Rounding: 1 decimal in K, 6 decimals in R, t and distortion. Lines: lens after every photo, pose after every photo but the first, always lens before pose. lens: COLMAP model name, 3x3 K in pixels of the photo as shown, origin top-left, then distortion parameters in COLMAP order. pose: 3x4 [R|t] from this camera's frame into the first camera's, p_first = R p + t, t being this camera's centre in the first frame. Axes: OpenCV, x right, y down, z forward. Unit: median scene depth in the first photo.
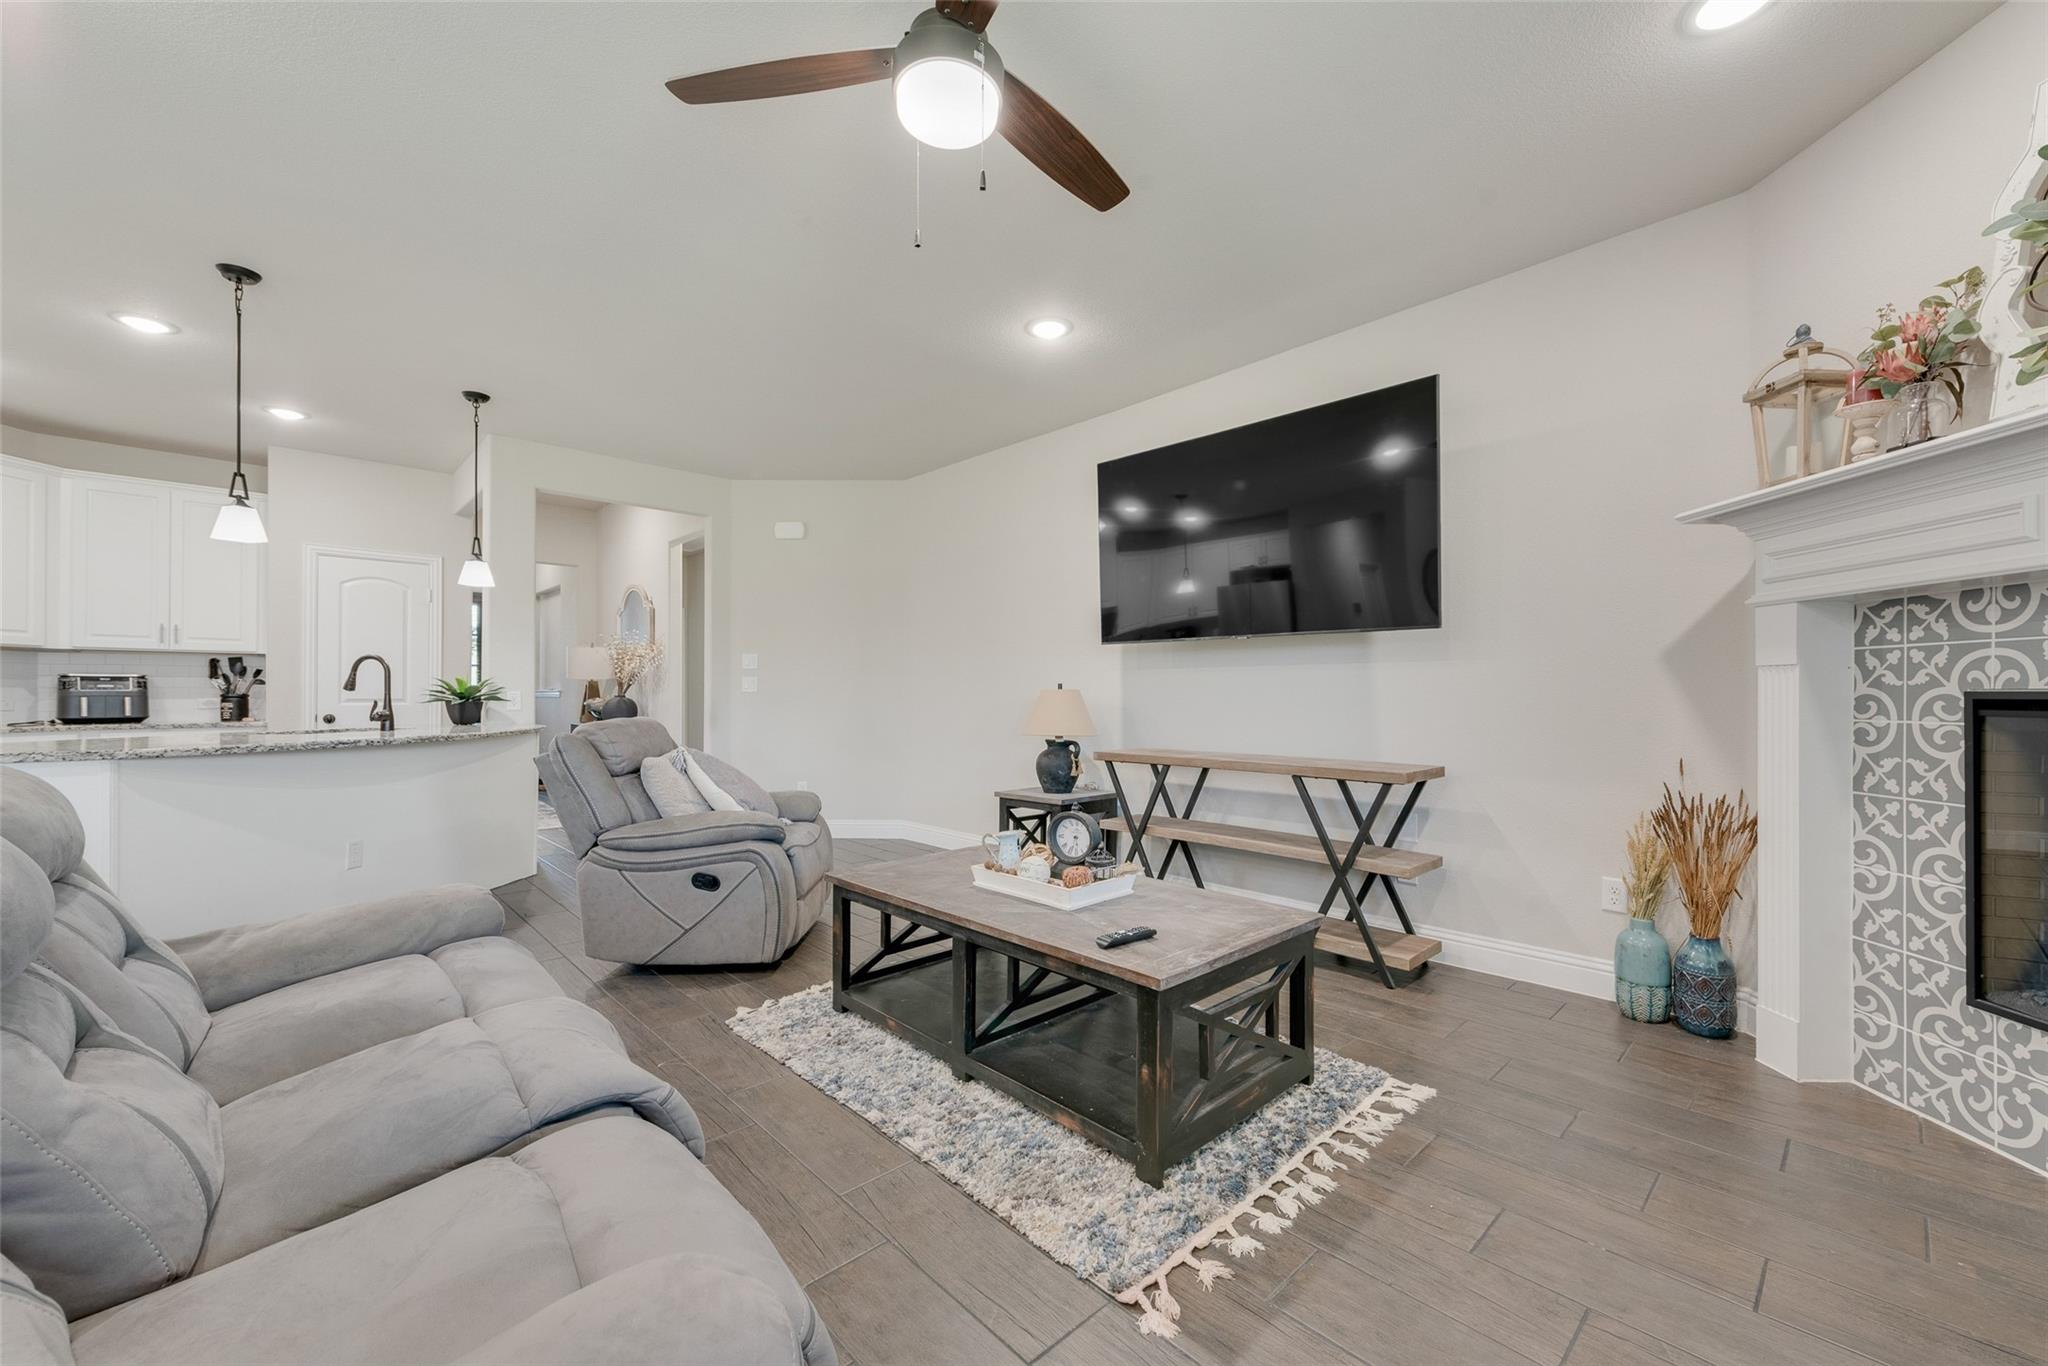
lens RADIAL K [[807.3, 0, 1021.1], [0, 807.3, 692.5], [0, 0, 1]] dist [0.023091, -0.008627]
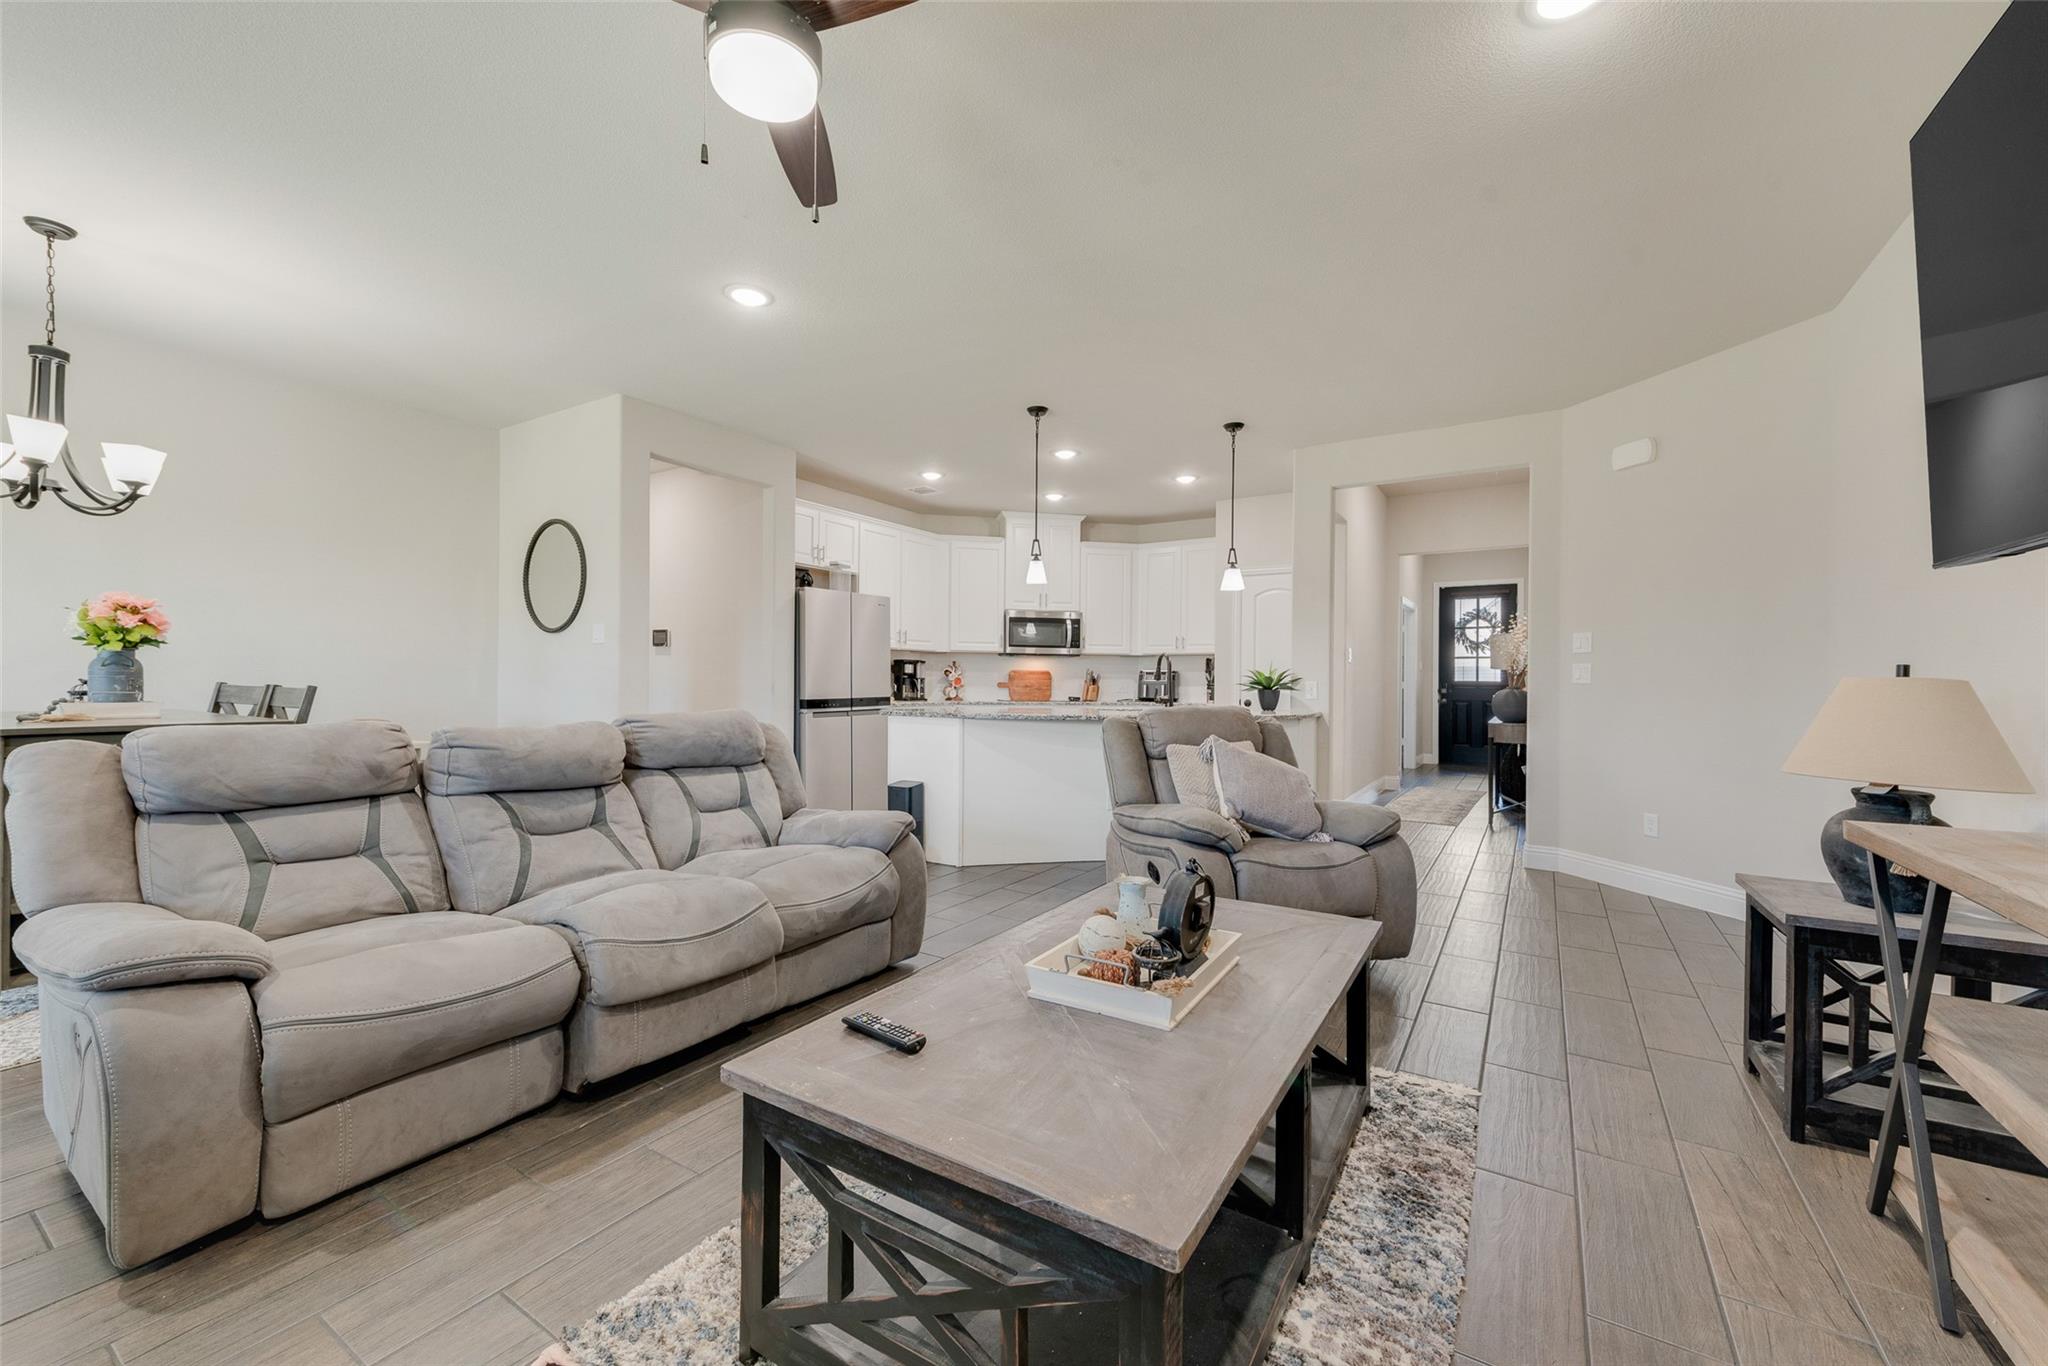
lens RADIAL K [[807.3, 0, 1021.1], [0, 807.3, 692.5], [0, 0, 1]] dist [0.023091, -0.008627]
pose [[0.252117, 0.013803, -0.967598, 0.790168], [-0.005136, 0.999903, 0.012926, 0.002578], [0.967683, 0.001710, 0.252164, 0.896397]]
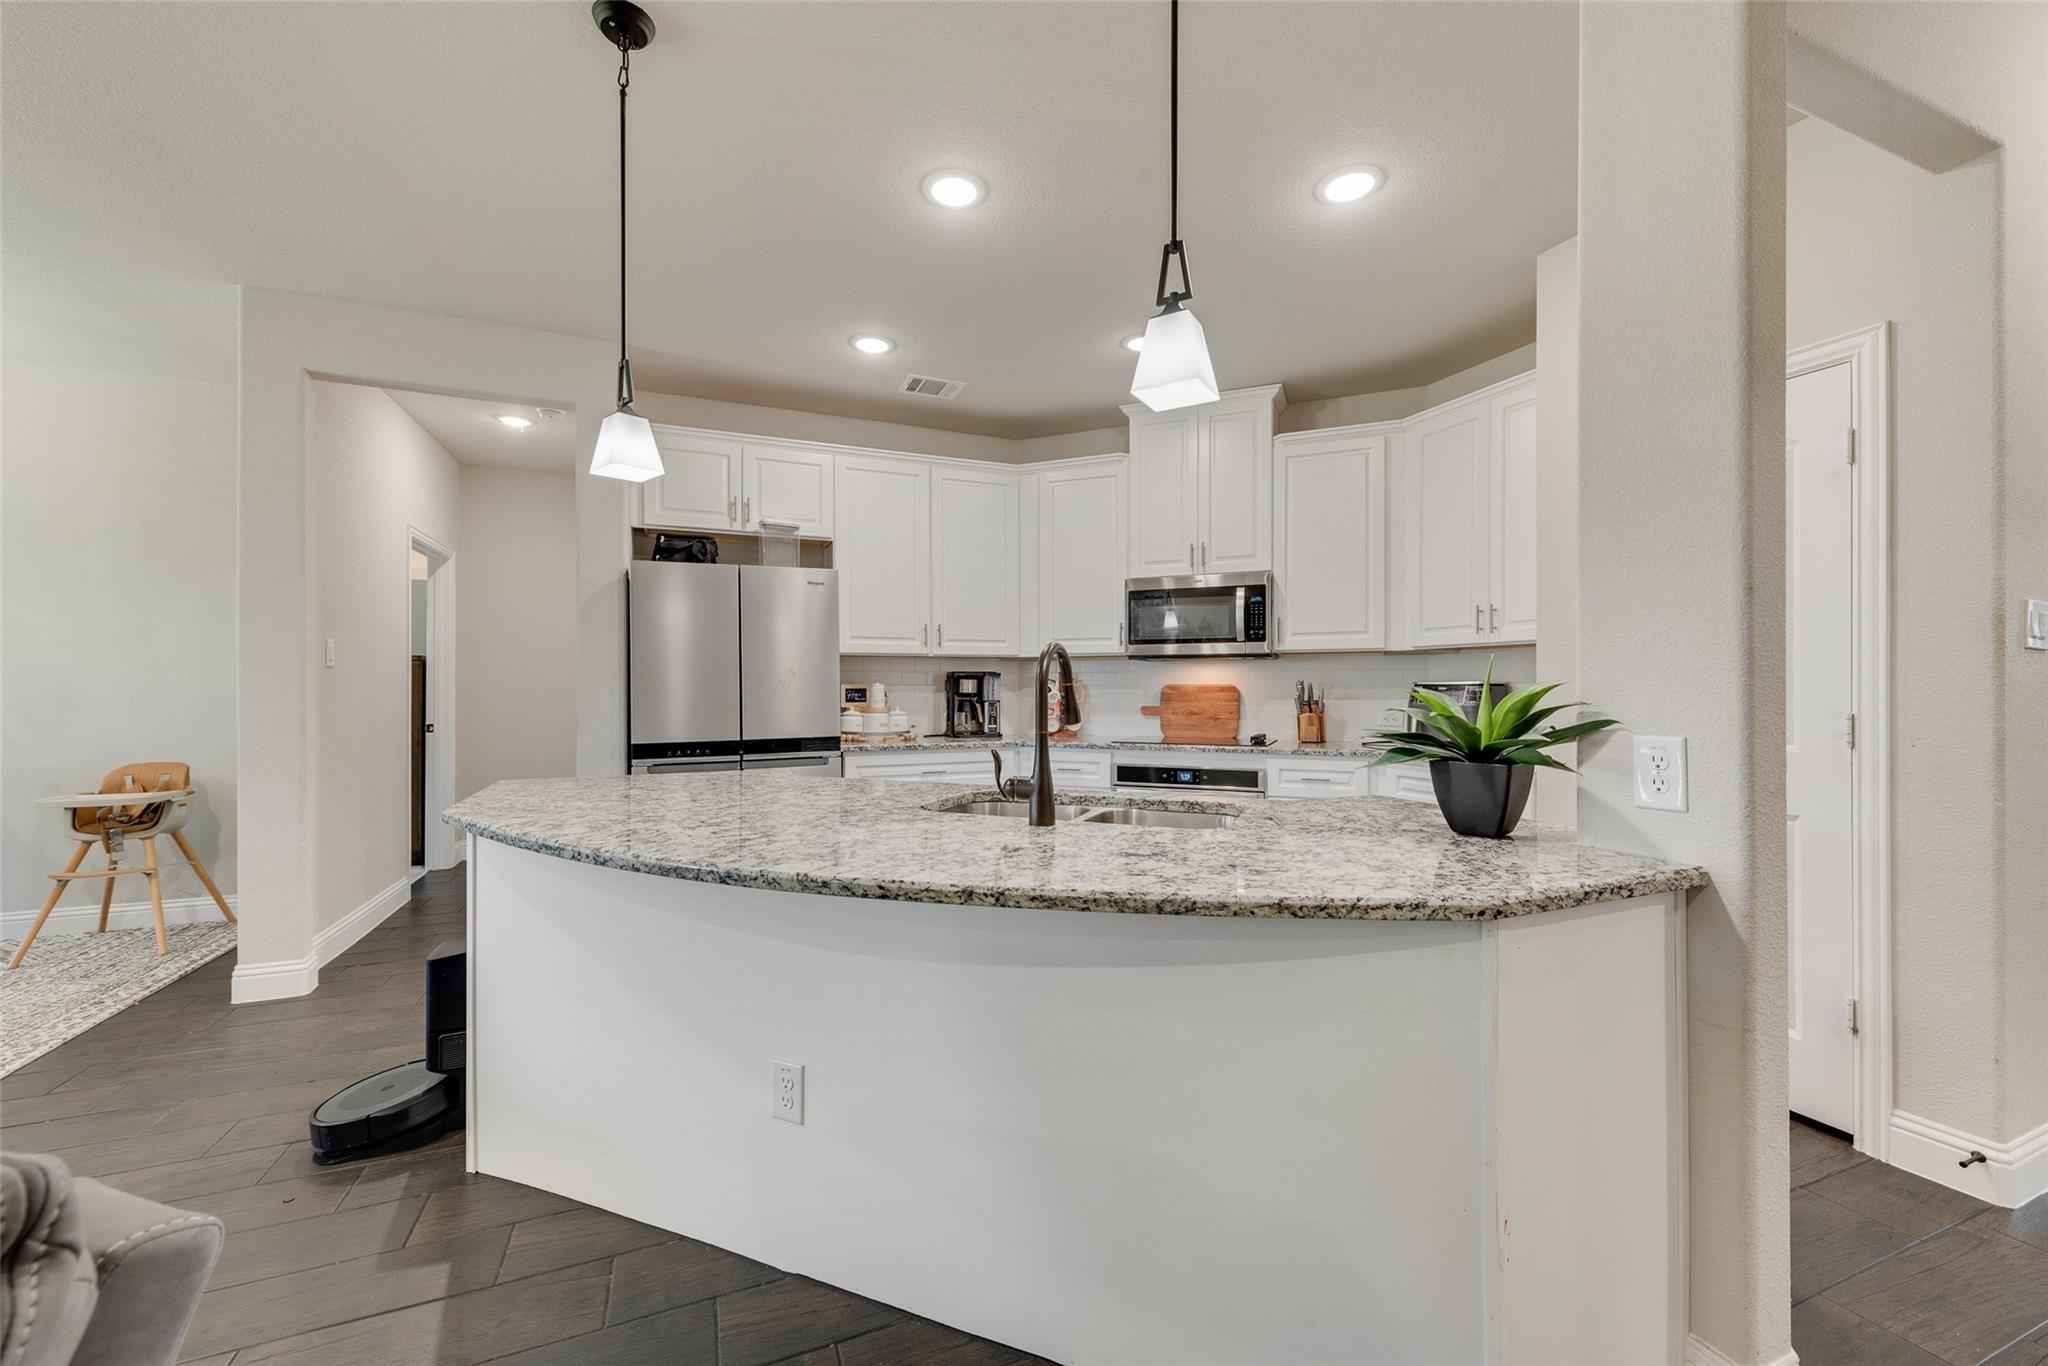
lens RADIAL K [[807.3, 0, 1021.1], [0, 807.3, 692.5], [0, 0, 1]] dist [0.023091, -0.008627]
pose [[-0.346902, 0.002522, -0.937898, -0.758539], [0.003758, 0.999992, 0.001300, -0.038811], [0.937894, -0.003073, -0.346908, 2.236741]]
